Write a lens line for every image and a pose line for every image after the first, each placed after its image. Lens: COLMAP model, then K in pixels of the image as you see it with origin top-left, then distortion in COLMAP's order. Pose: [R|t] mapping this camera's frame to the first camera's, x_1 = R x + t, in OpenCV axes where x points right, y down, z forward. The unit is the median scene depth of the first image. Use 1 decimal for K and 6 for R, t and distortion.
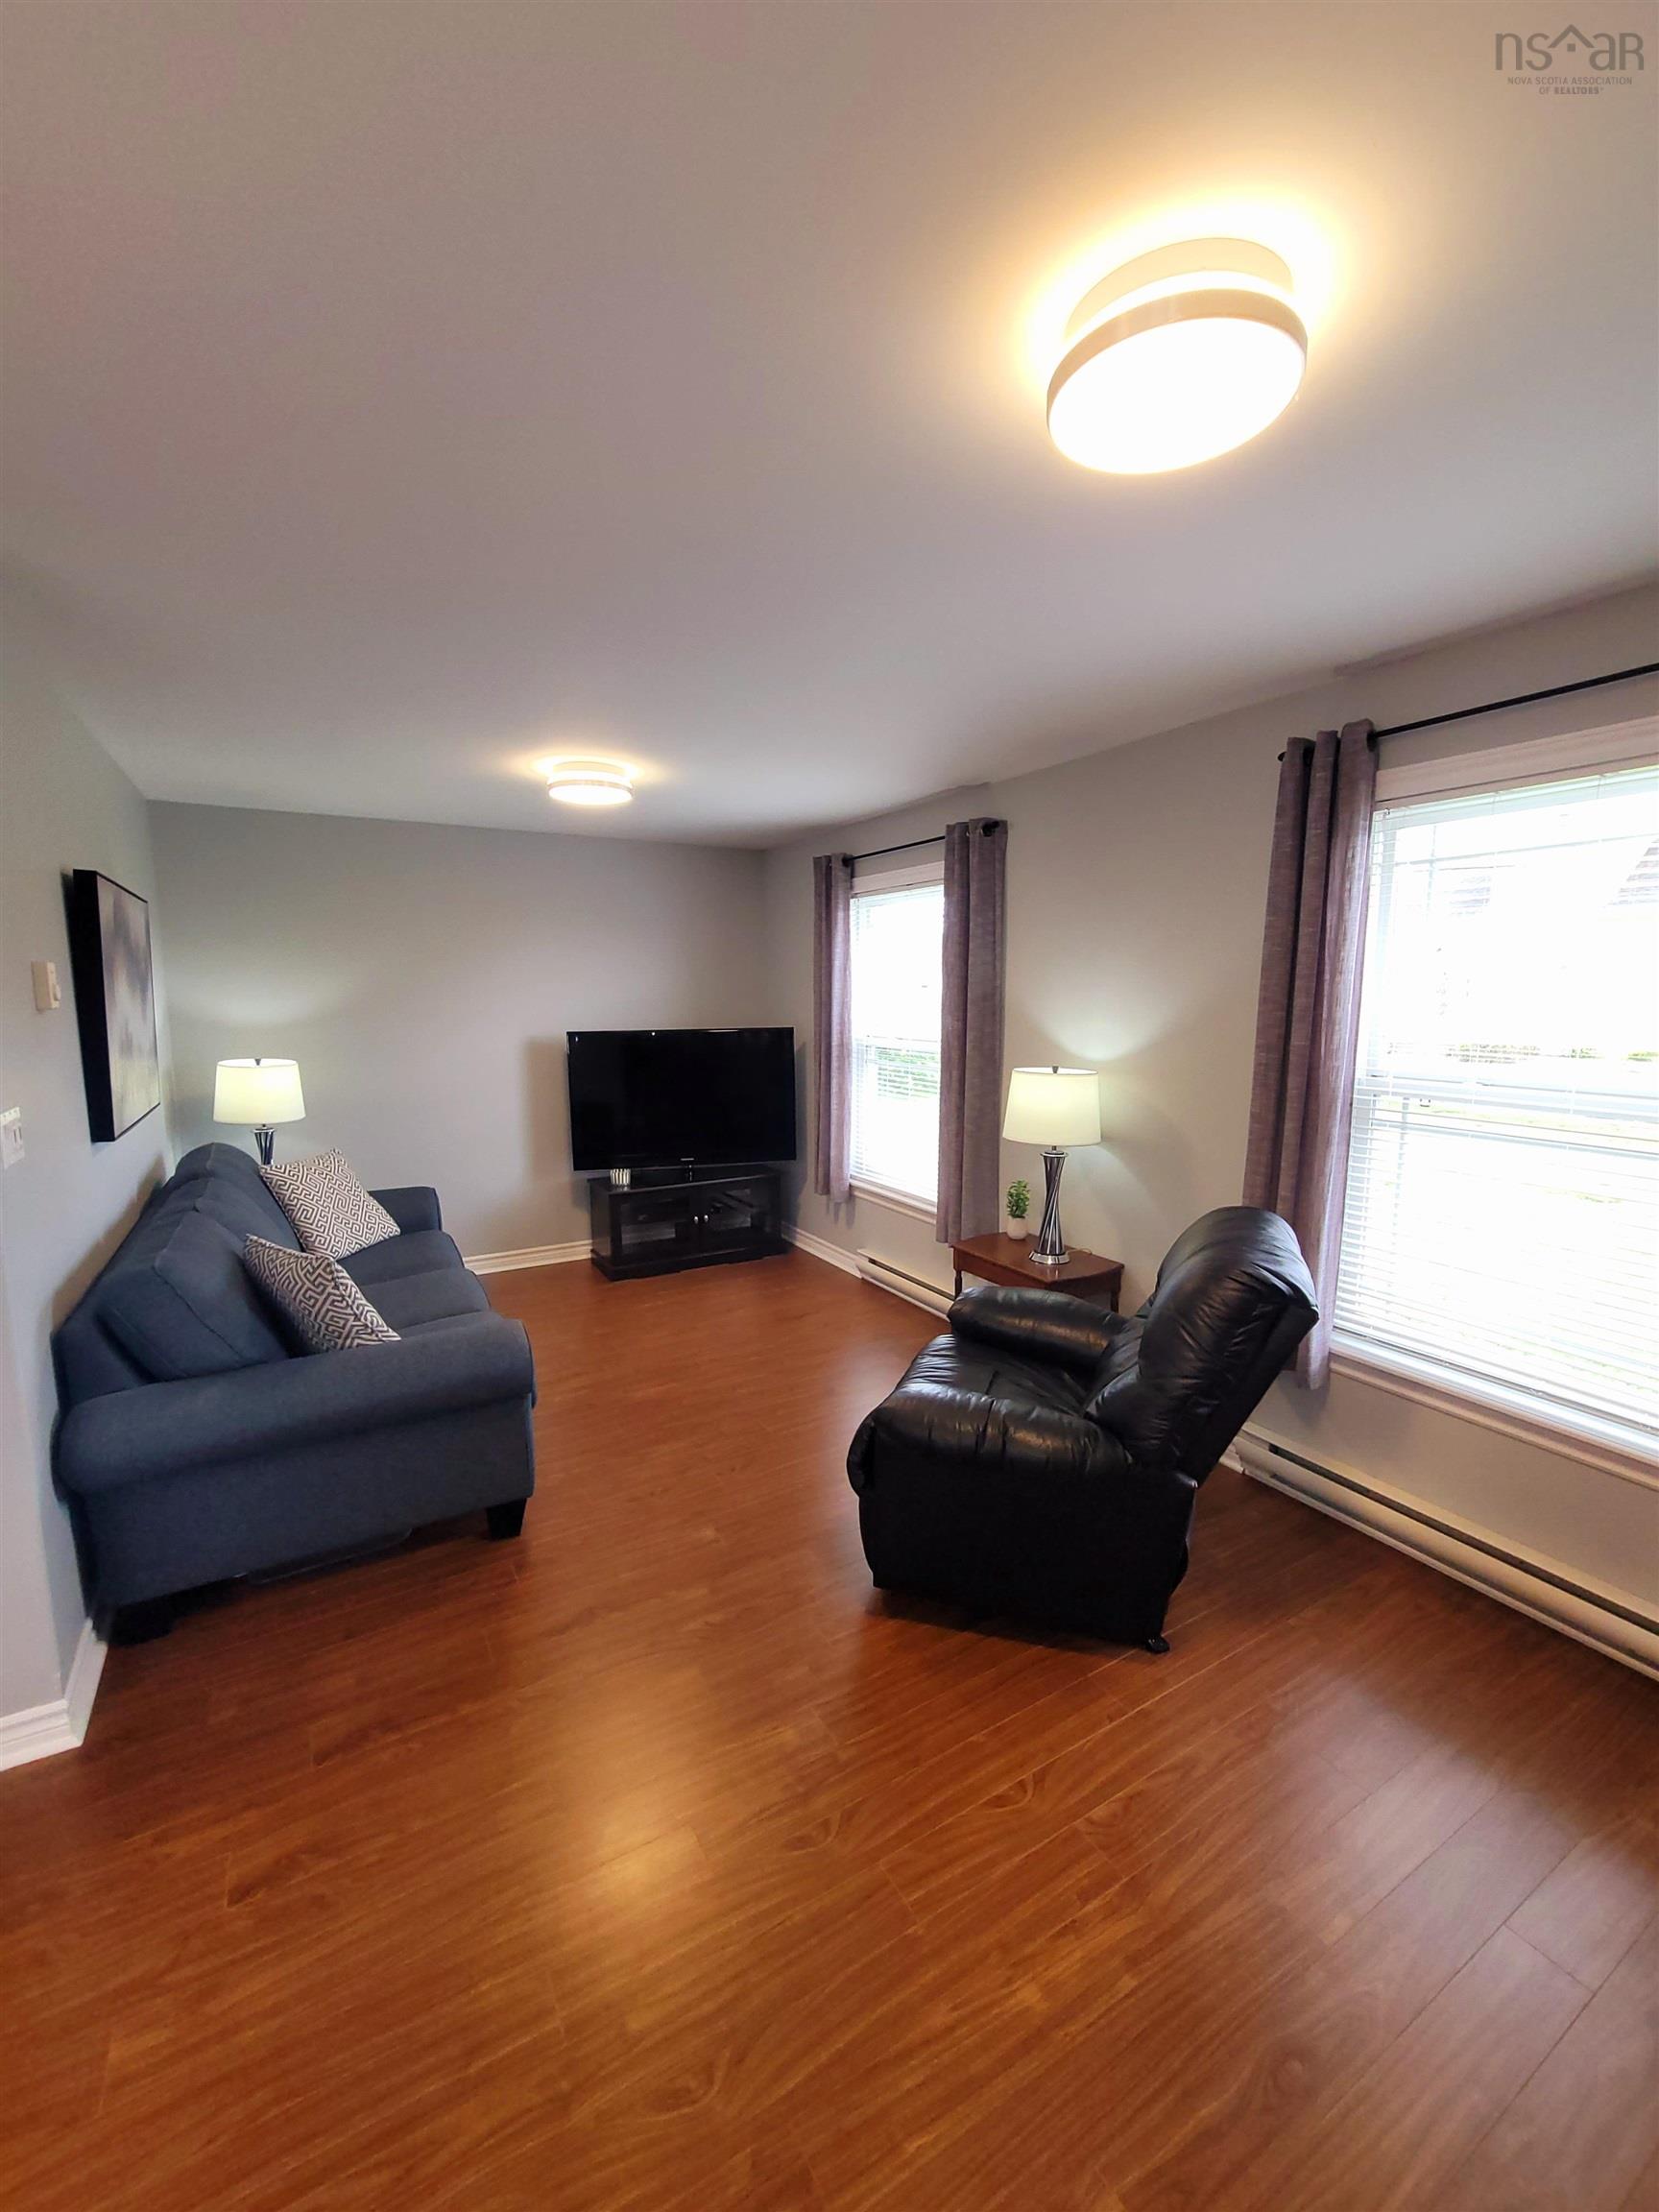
lens RADIAL K [[898.4, 0, 836.3], [0, 898.4, 1114.0], [0, 0, 1]] dist [-0.000514, -0.000244]
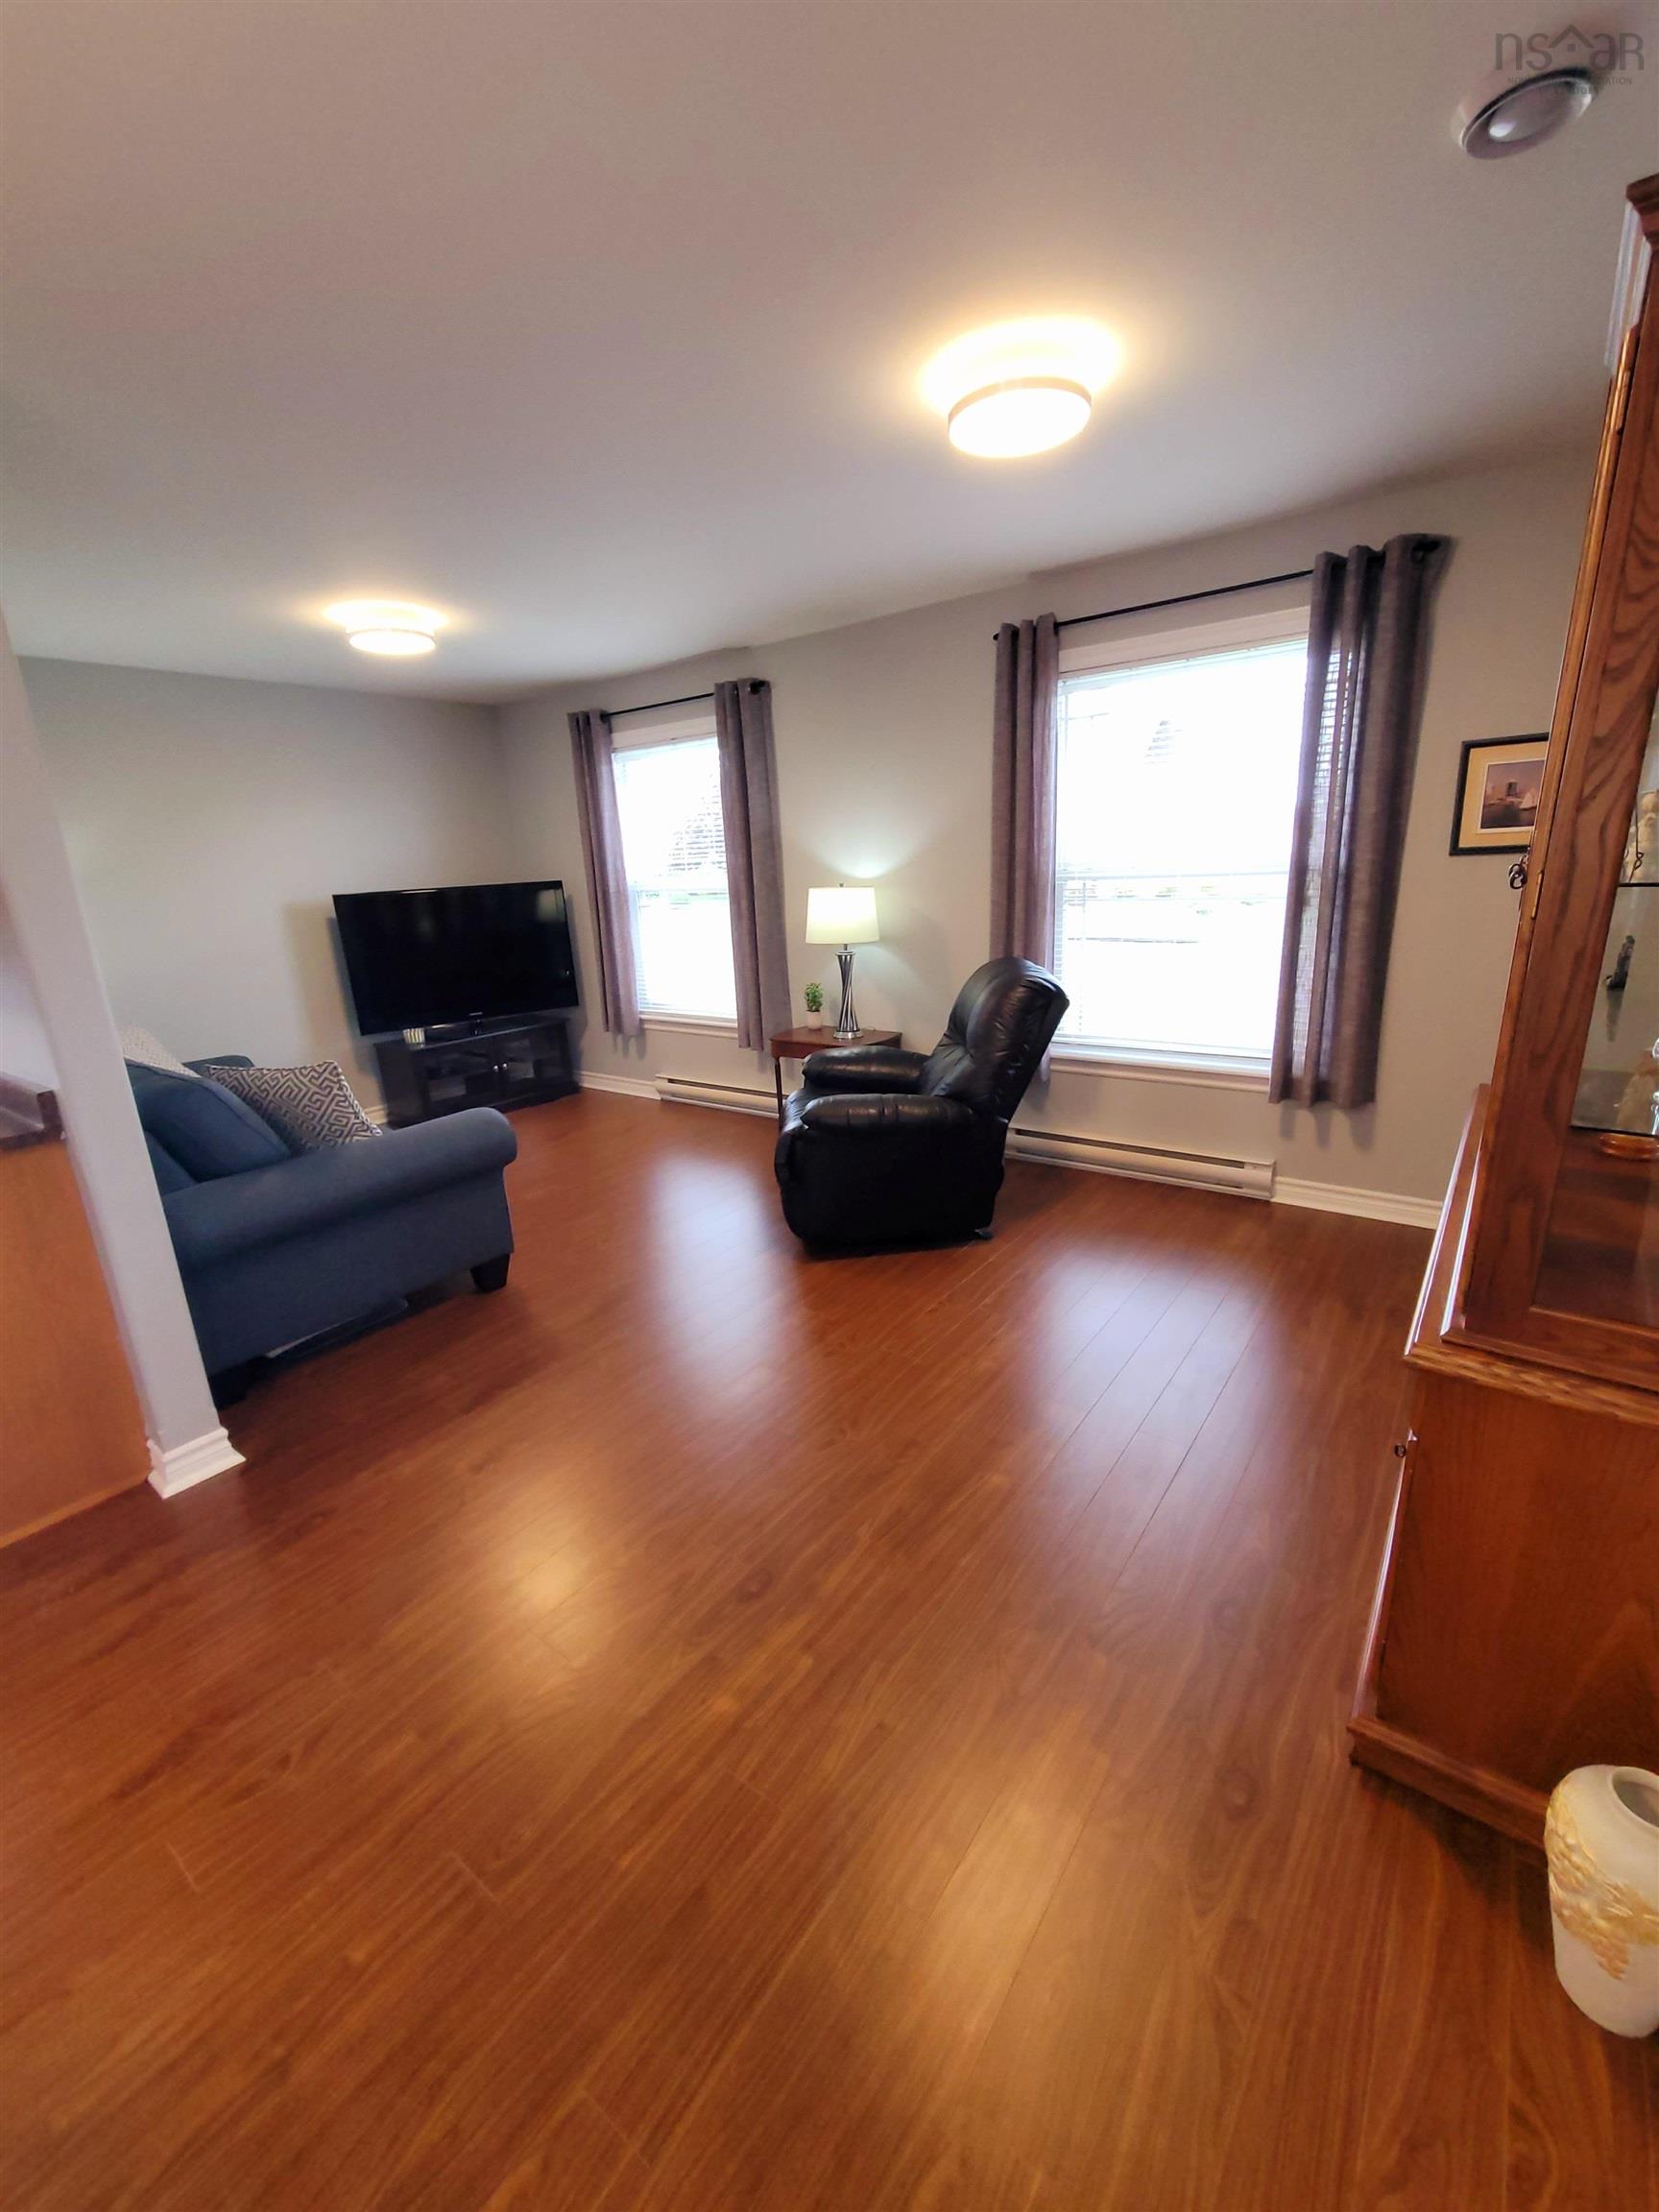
lens RADIAL K [[898.4, 0, 836.3], [0, 898.4, 1114.0], [0, 0, 1]] dist [-0.000514, -0.000244]
pose [[0.921215, -0.144580, 0.361191, -0.240353], [0.096954, 0.984408, 0.146765, 0.072236], [-0.376779, -0.100183, 0.920870, -0.186366]]
